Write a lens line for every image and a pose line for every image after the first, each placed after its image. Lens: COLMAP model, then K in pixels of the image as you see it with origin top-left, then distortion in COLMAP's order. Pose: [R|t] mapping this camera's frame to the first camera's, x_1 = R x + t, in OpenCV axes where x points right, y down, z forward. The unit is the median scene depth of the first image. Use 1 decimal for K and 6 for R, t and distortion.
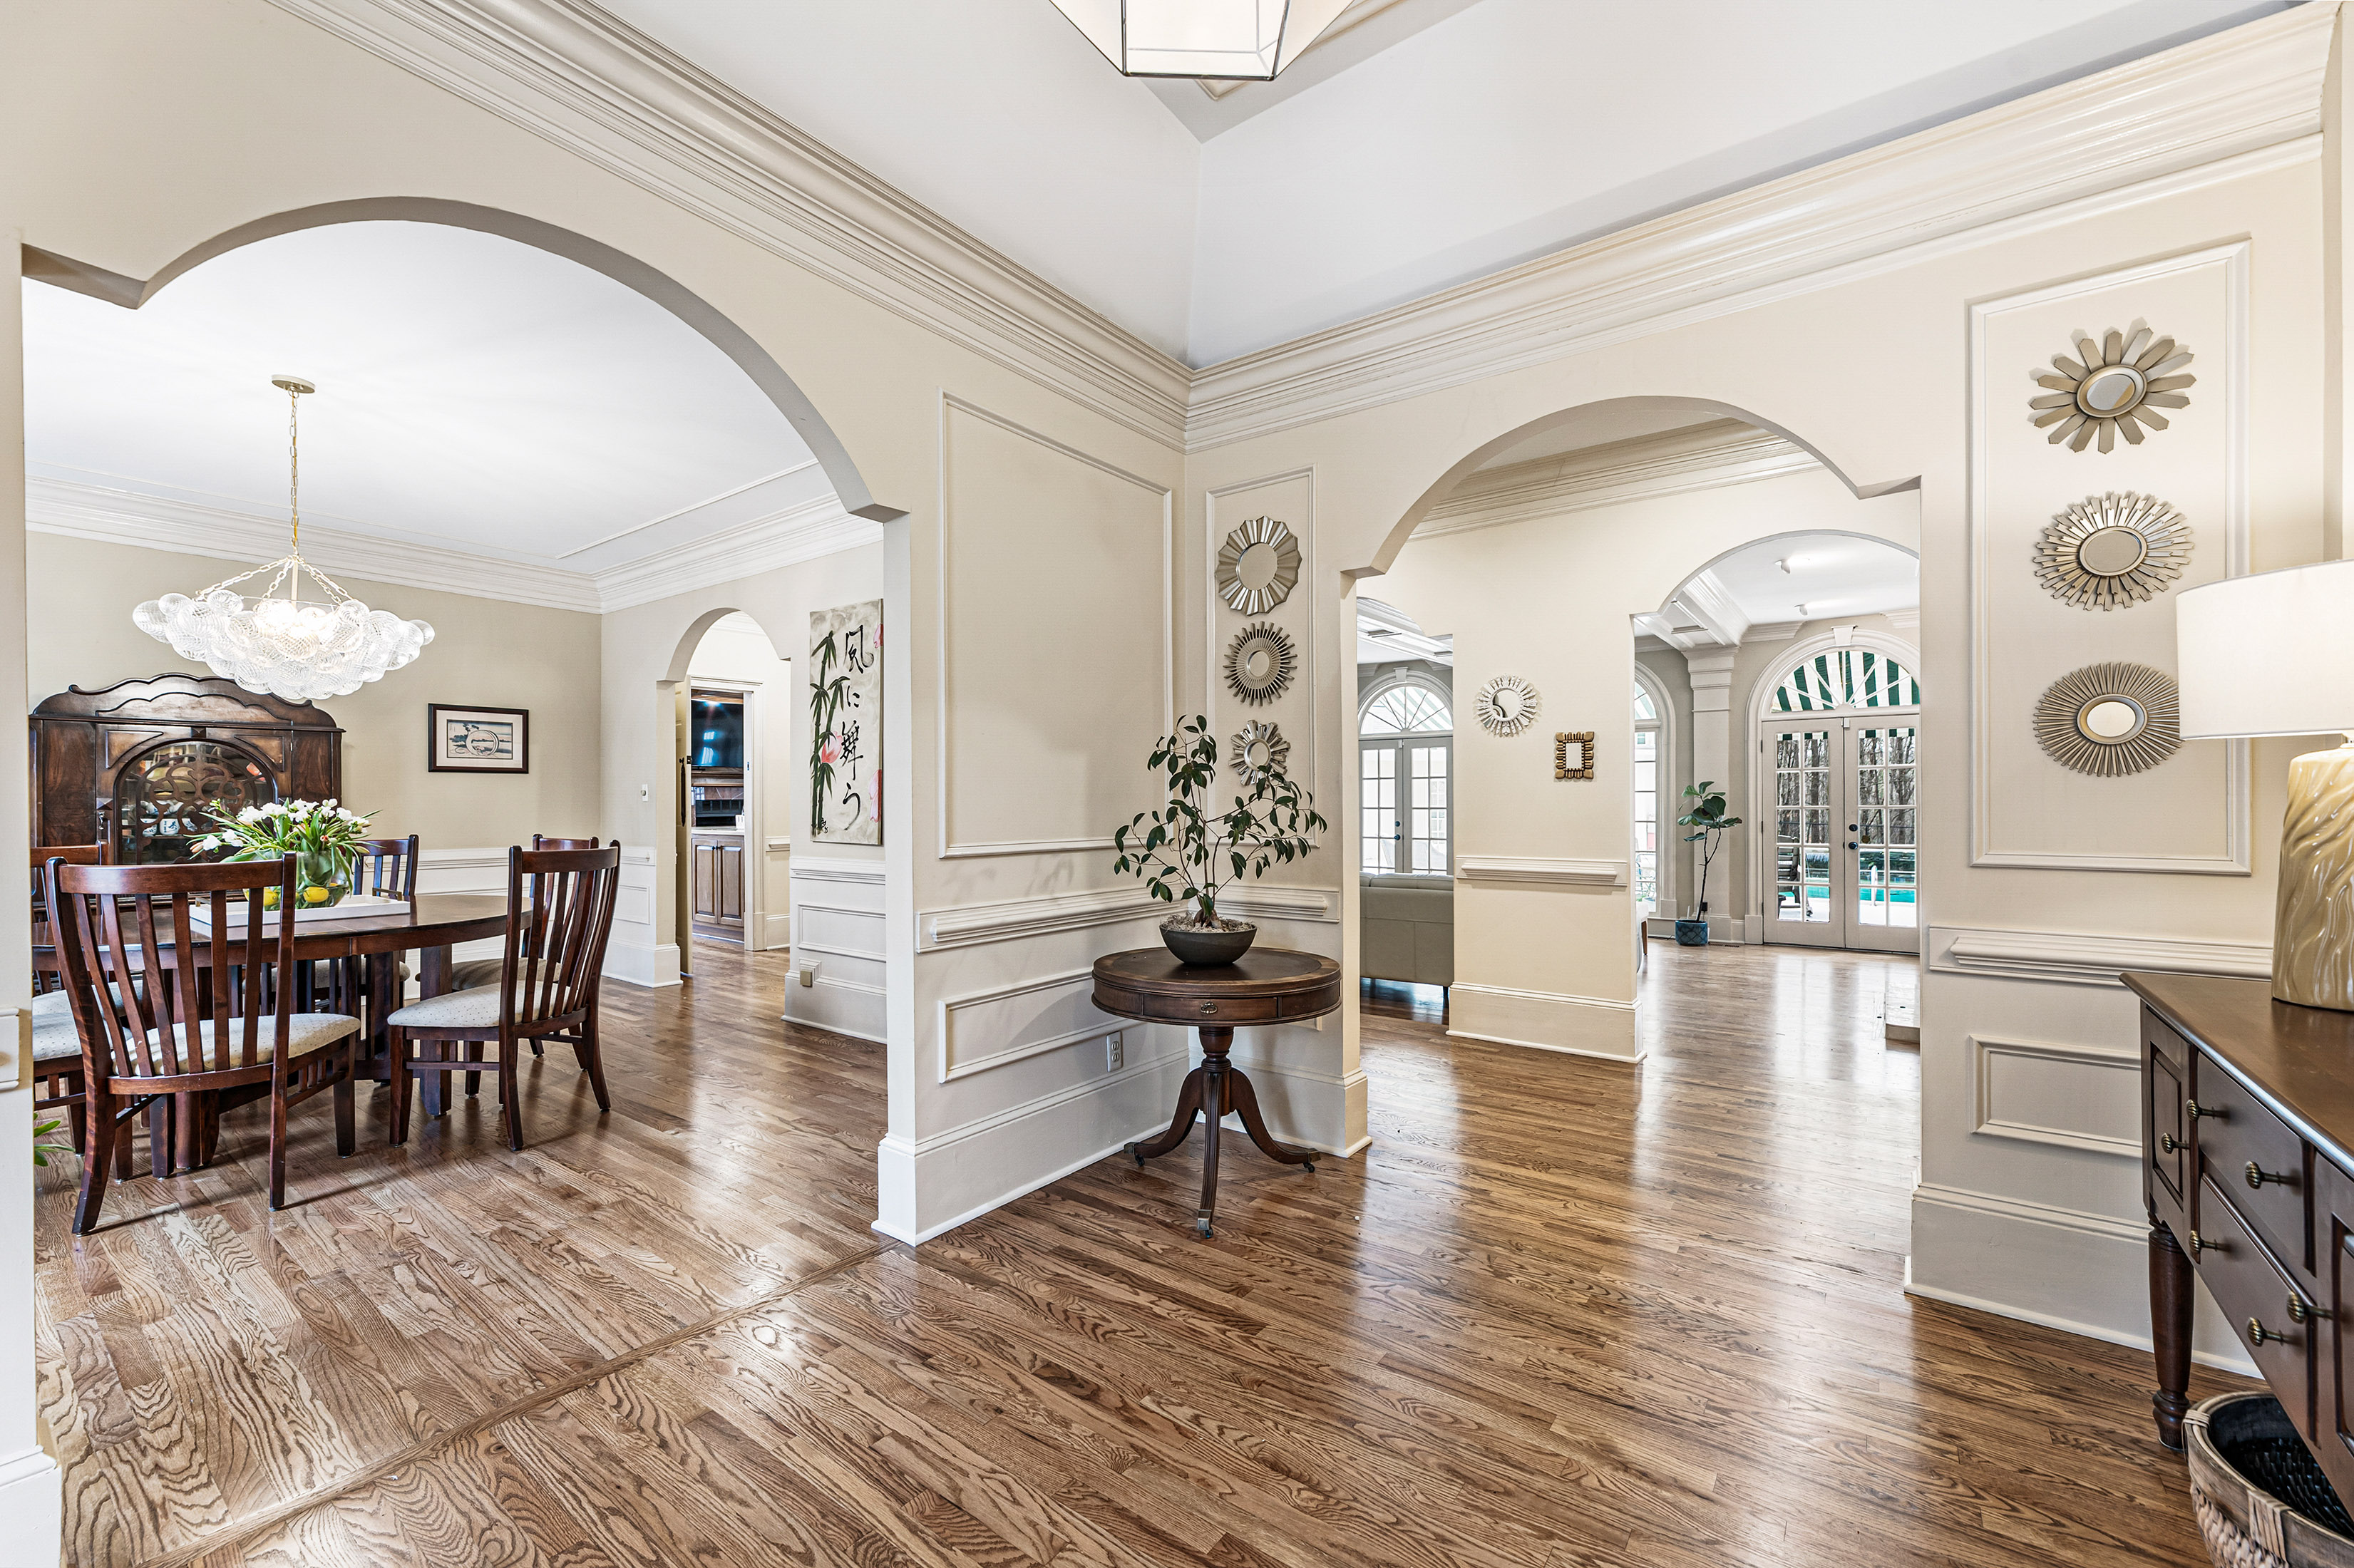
lens RADIAL K [[953.5, 0, 1173.3], [0, 953.5, 797.7], [0, 0, 1]] dist [-0.002519, -0.000181]
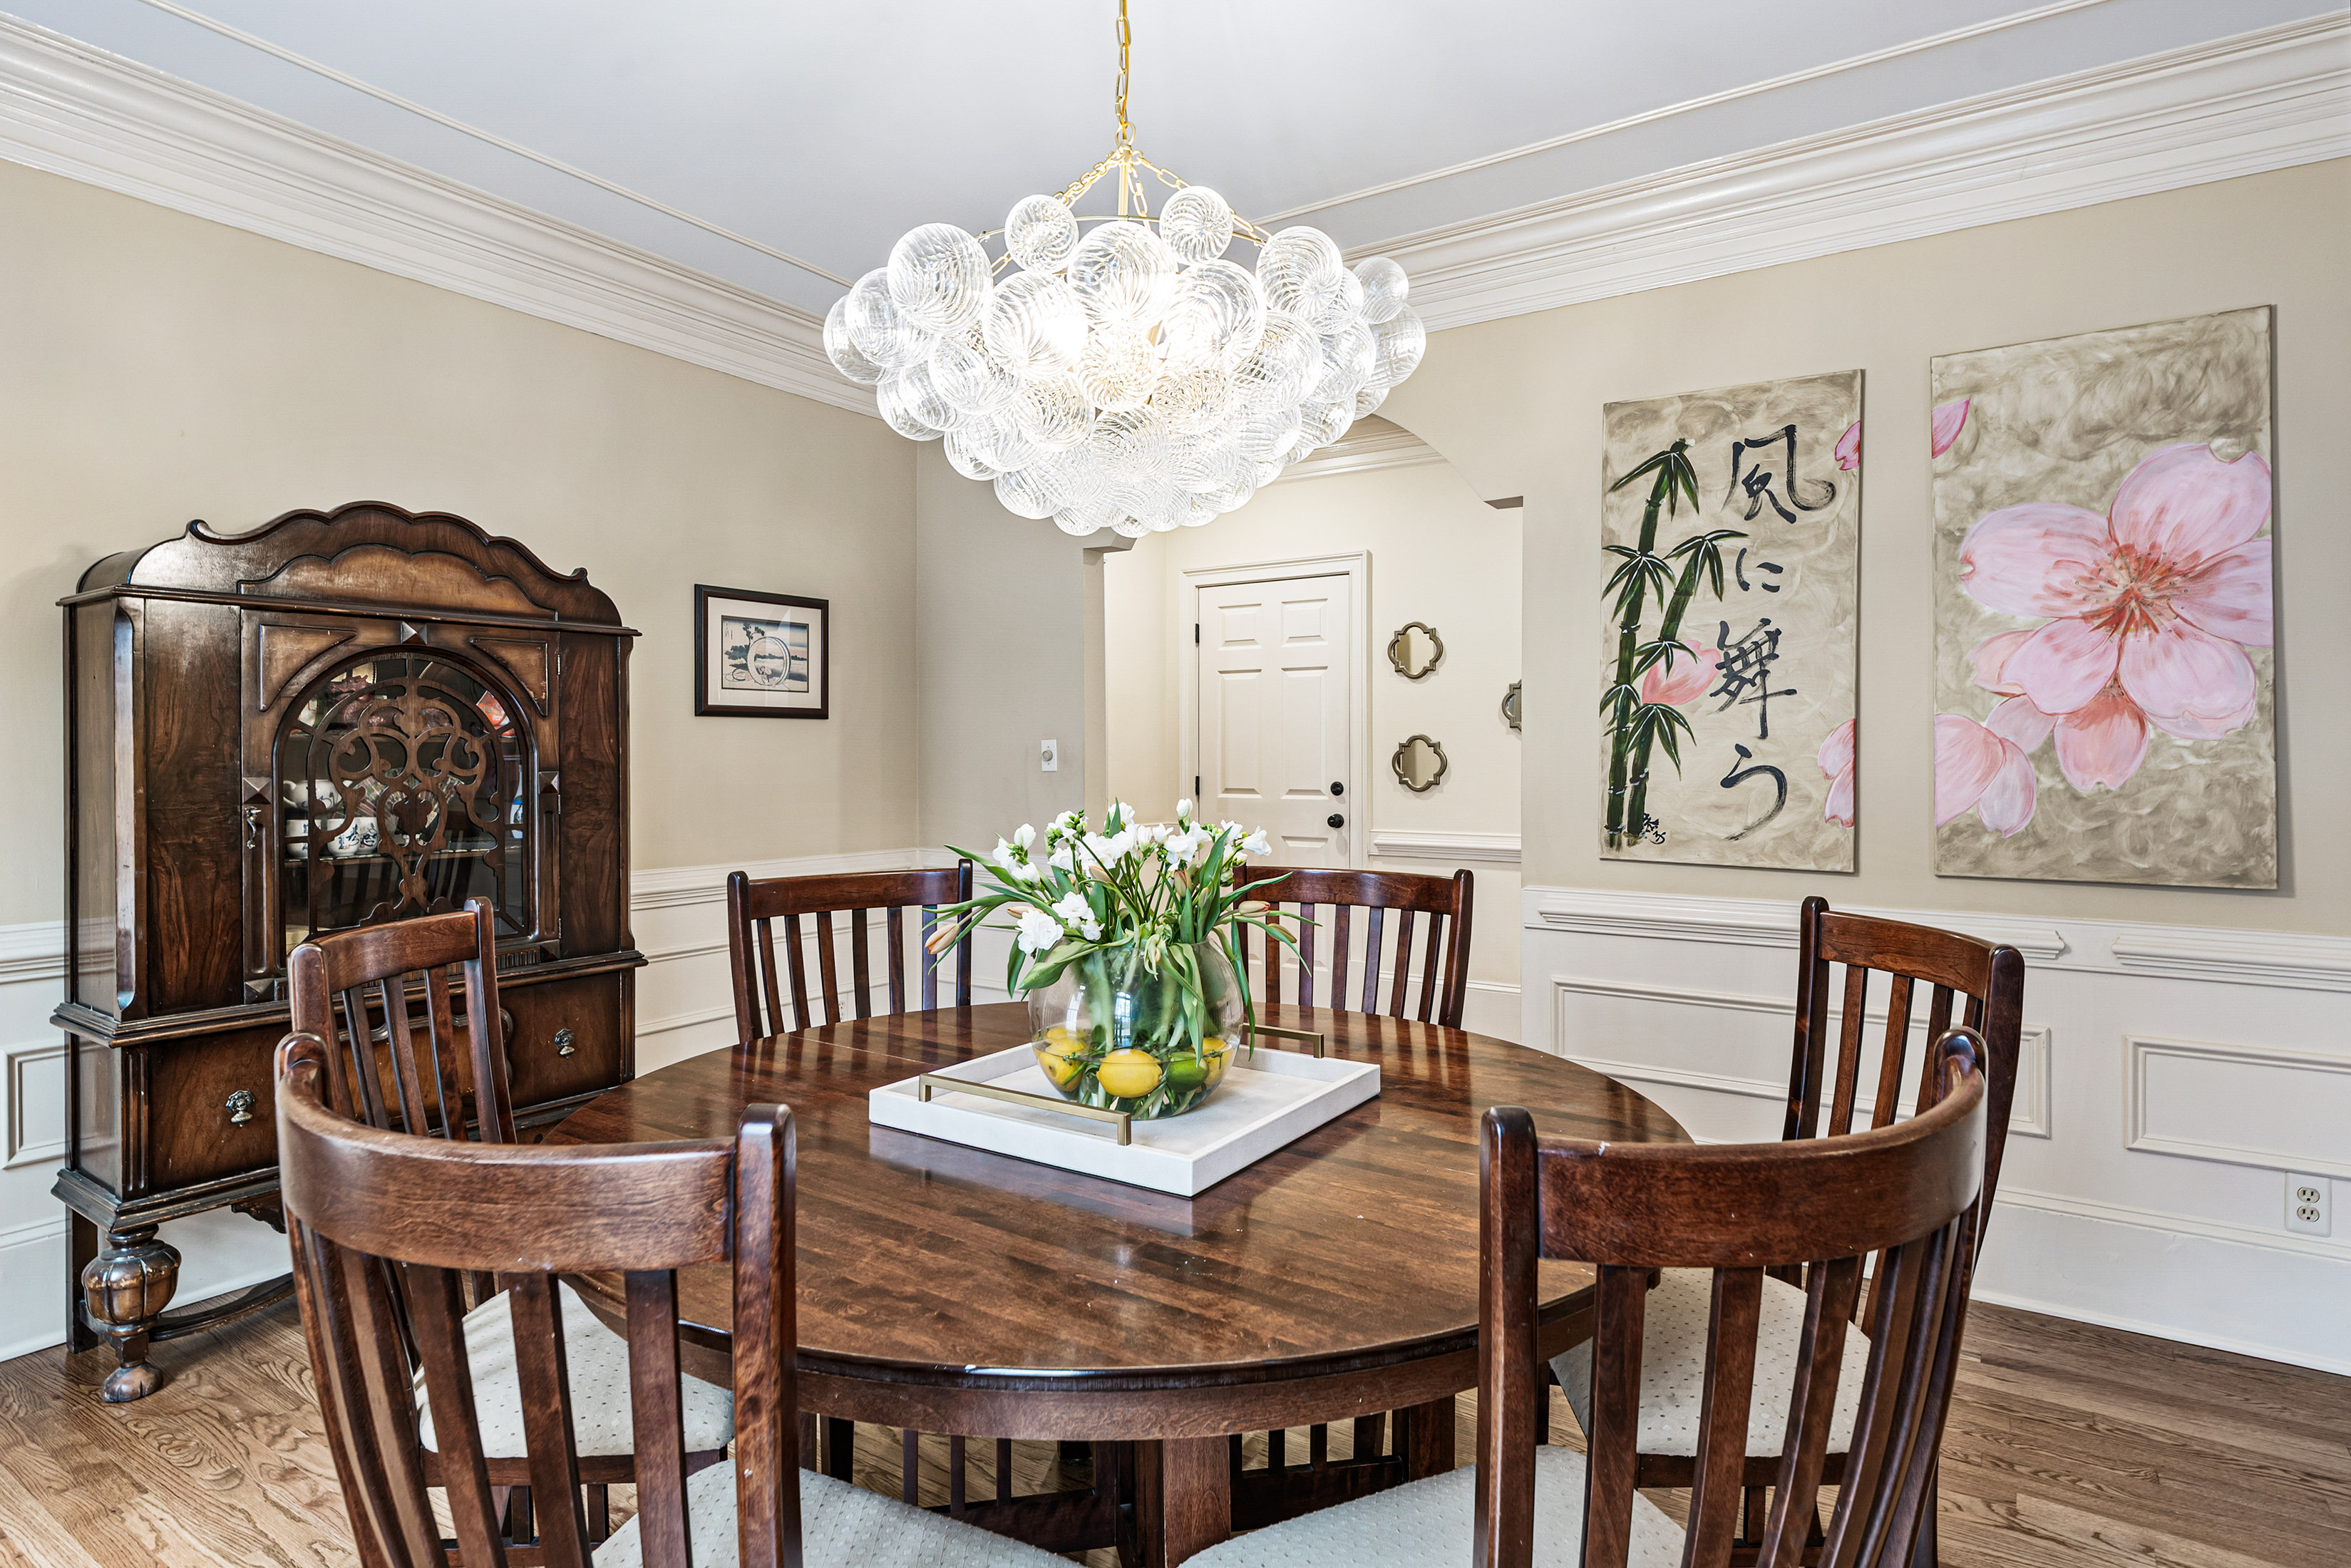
lens RADIAL K [[1267.2, 0, 1181.3], [0, 1267.2, 769.1], [0, 0, 1]] dist [-0.000318, -0.000014]
pose [[0.998714, 0.001770, 0.050659, -0.650724], [-0.002767, 0.999804, 0.019626, -0.014710], [-0.050614, -0.019741, 0.998523, 0.346199]]
